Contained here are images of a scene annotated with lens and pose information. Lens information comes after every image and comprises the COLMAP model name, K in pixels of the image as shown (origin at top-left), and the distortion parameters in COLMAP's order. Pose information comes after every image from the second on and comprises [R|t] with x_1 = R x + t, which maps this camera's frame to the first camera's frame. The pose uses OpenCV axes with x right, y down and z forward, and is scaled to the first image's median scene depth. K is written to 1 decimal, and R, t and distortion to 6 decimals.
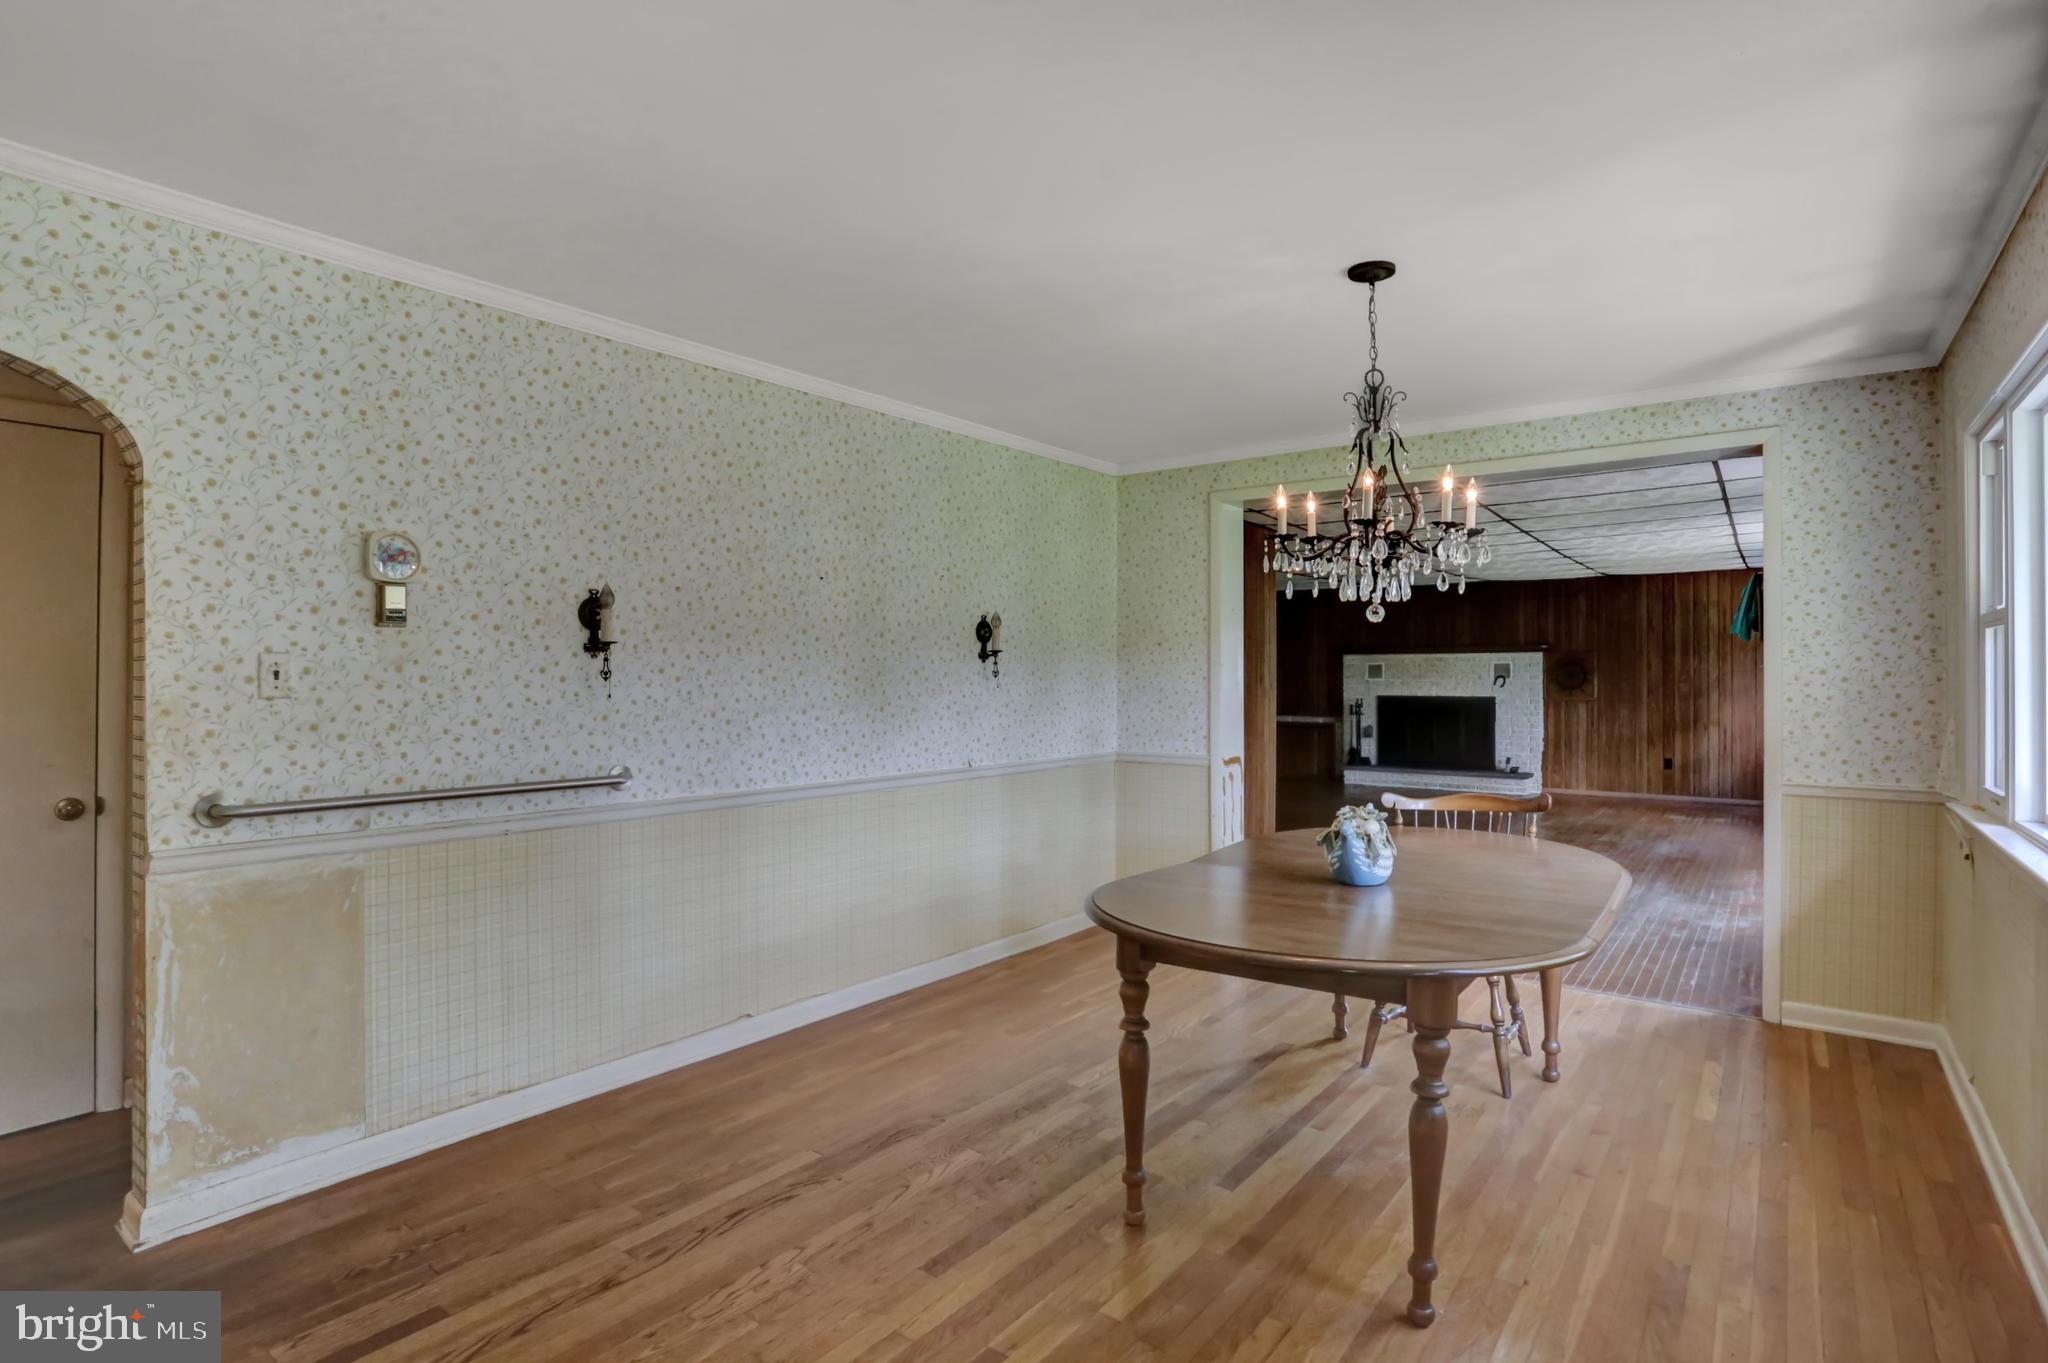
lens RADIAL K [[1023.2, 0, 1028.8], [0, 1023.2, 671.6], [0, 0, 1]] dist [-0.074686, 0.040791]
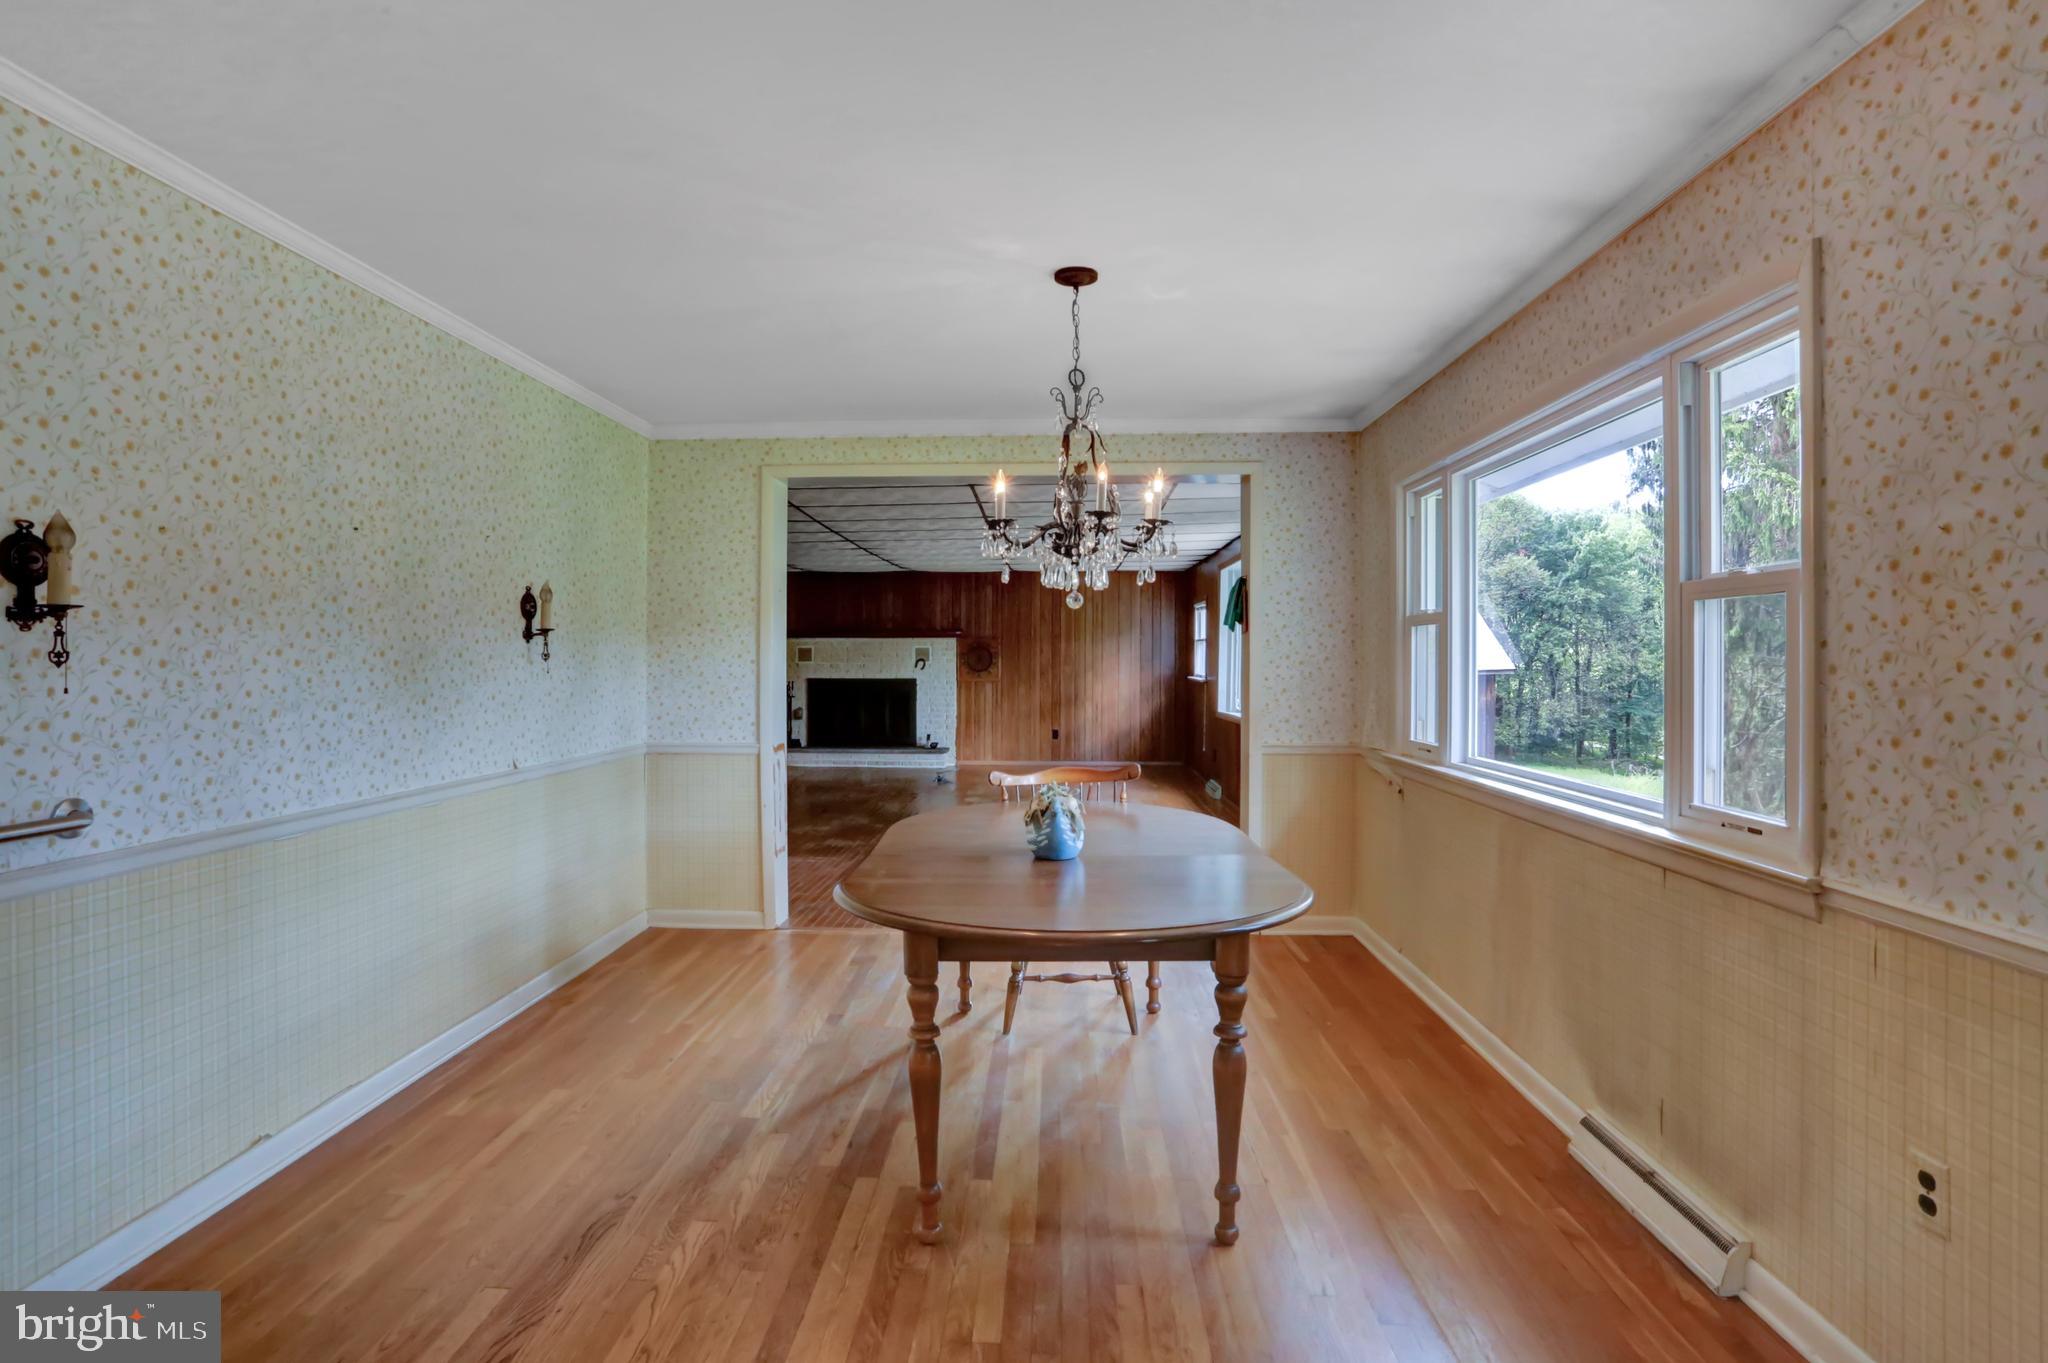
lens RADIAL K [[1021.4, 0, 1022.2], [0, 1021.4, 662.8], [0, 0, 1]] dist [-0.067969, 0.039294]
pose [[0.815477, -0.000920, 0.578789, -0.242913], [-0.003804, 0.999969, 0.006949, -0.000018], [-0.578777, -0.007869, 0.815448, 0.123764]]
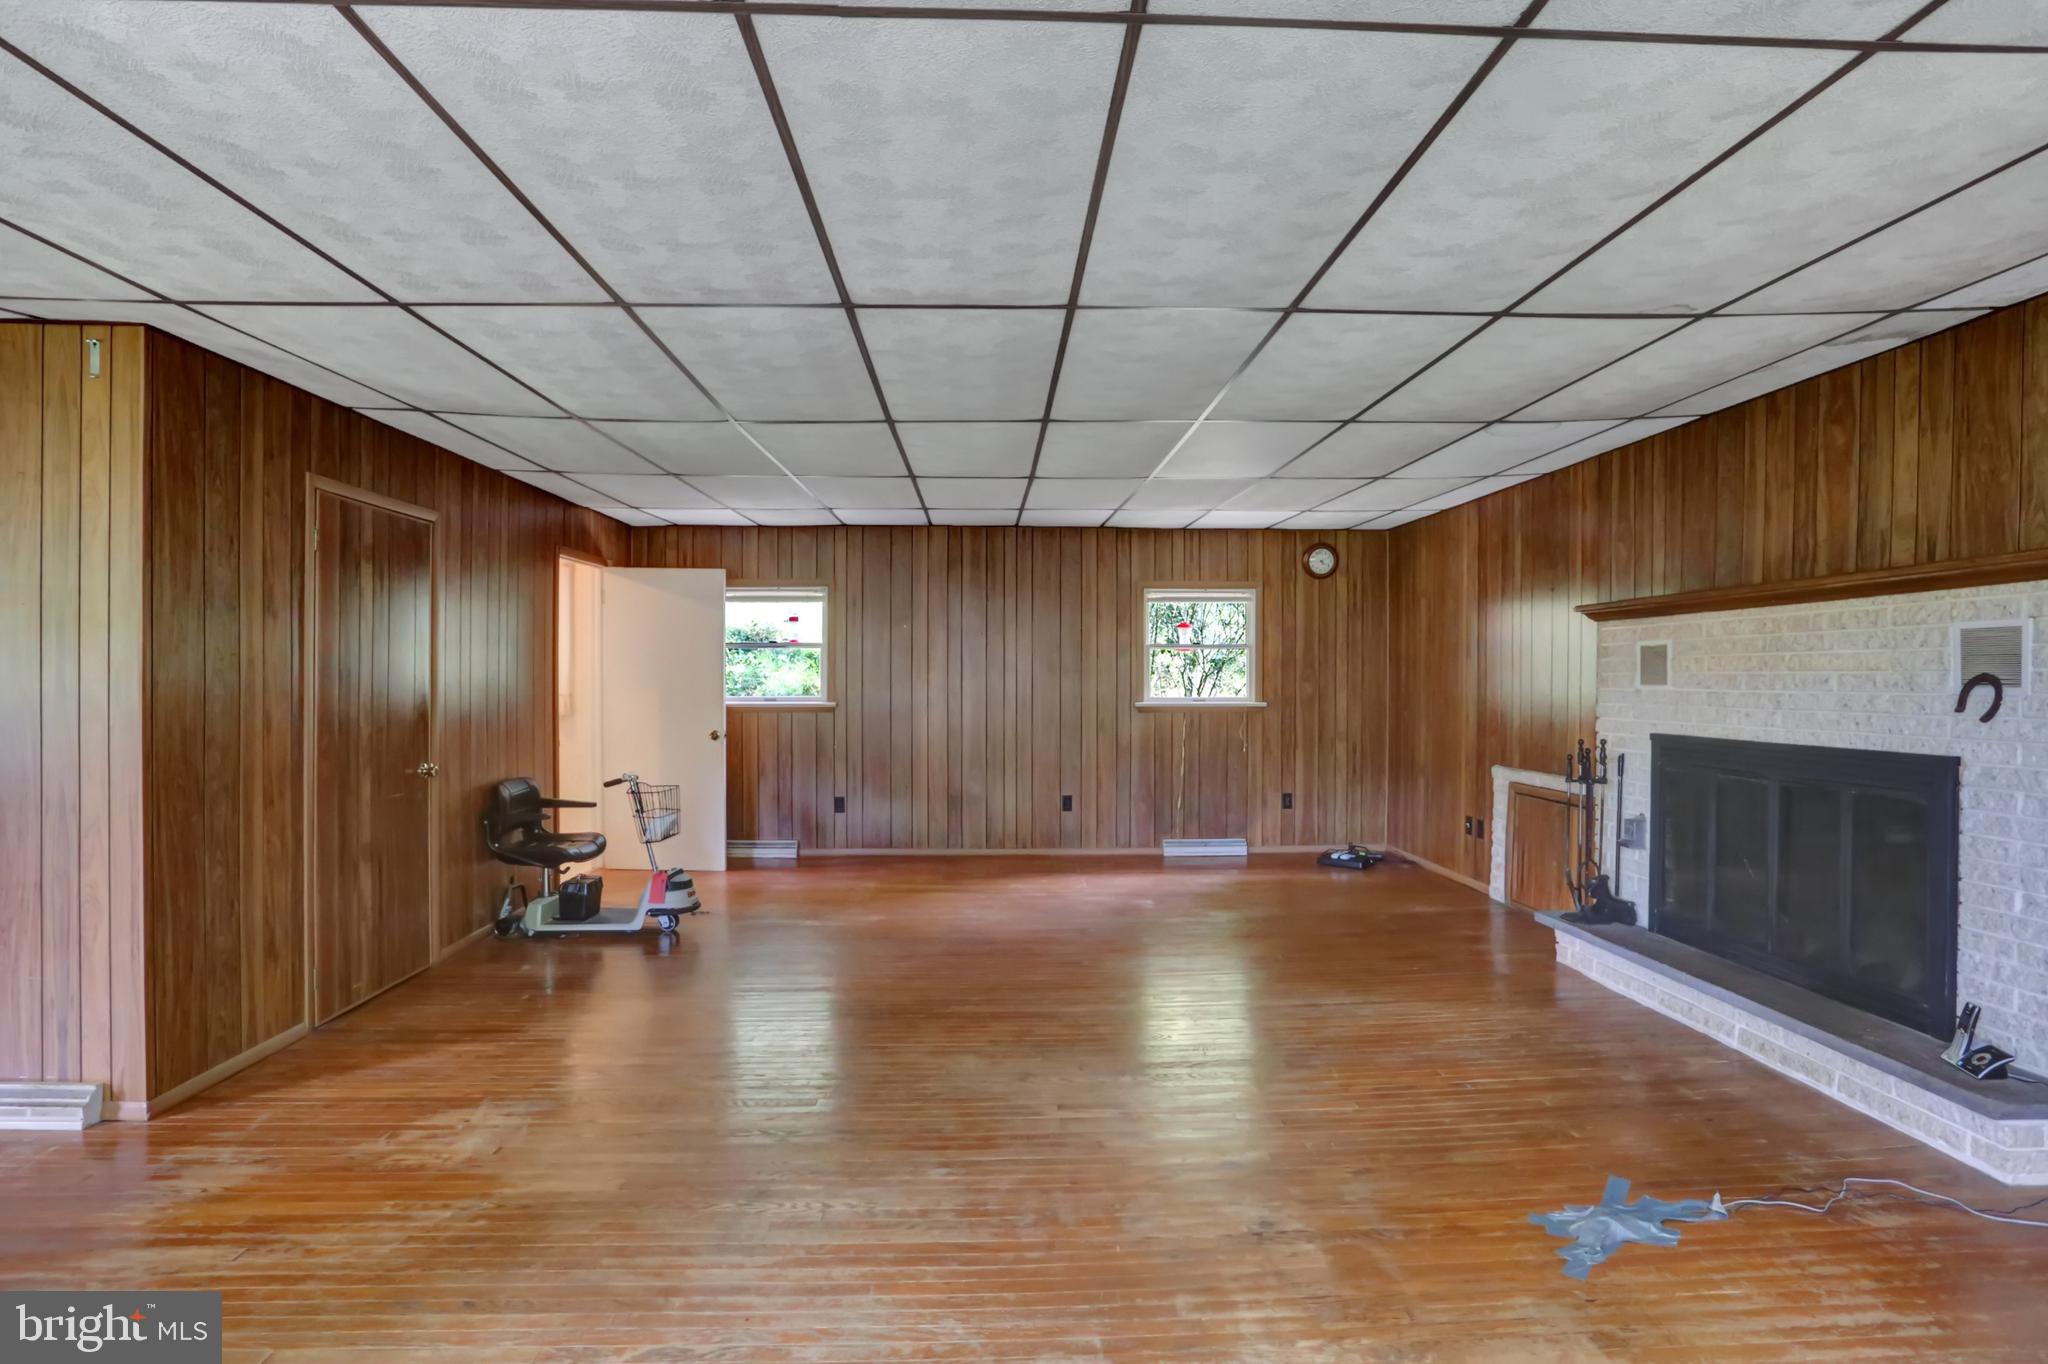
lens RADIAL K [[1027.2, 0, 1021.8], [0, 1027.2, 679.2], [0, 0, 1]] dist [-0.000062, 0.000069]
pose [[0.635176, 0.000891, -0.772367, 1.574789], [0.006372, 0.999959, 0.006395, 0.004388], [0.772341, -0.008984, 0.635144, 1.986502]]
